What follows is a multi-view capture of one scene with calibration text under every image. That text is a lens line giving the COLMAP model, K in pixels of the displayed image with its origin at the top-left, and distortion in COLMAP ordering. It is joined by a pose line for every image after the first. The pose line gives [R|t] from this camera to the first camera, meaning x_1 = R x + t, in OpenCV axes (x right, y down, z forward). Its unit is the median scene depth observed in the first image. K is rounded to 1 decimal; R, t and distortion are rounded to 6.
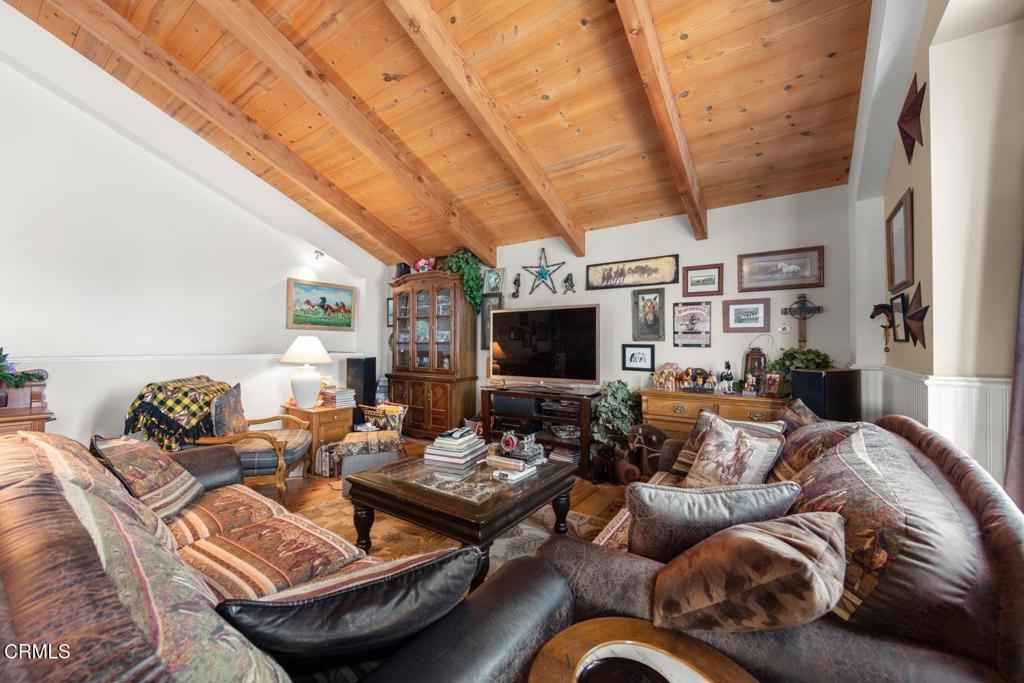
lens RADIAL K [[405.7, 0, 506.0], [0, 405.7, 337.7], [0, 0, 1]] dist [0.000341, -0.000791]
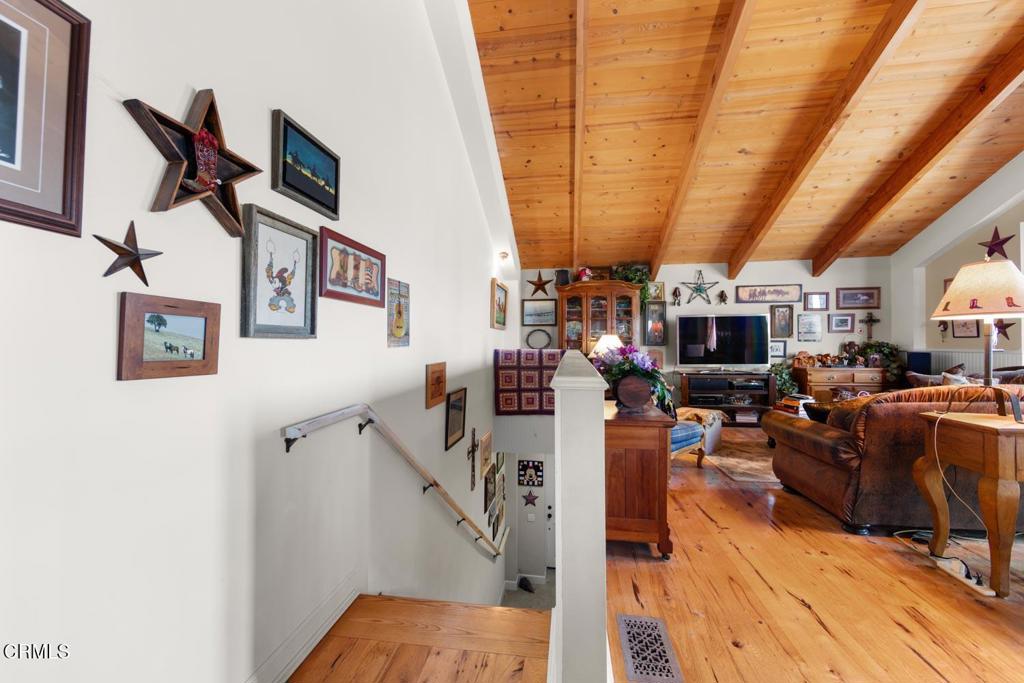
lens RADIAL K [[405.7, 0, 511.0], [0, 405.7, 344.9], [0, 0, 1]] dist [0.000341, -0.000791]
pose [[0.881213, -0.008974, 0.472634, -1.329926], [0.001812, 0.999877, 0.015606, 0.008961], [-0.472716, -0.012896, 0.881121, 0.113898]]
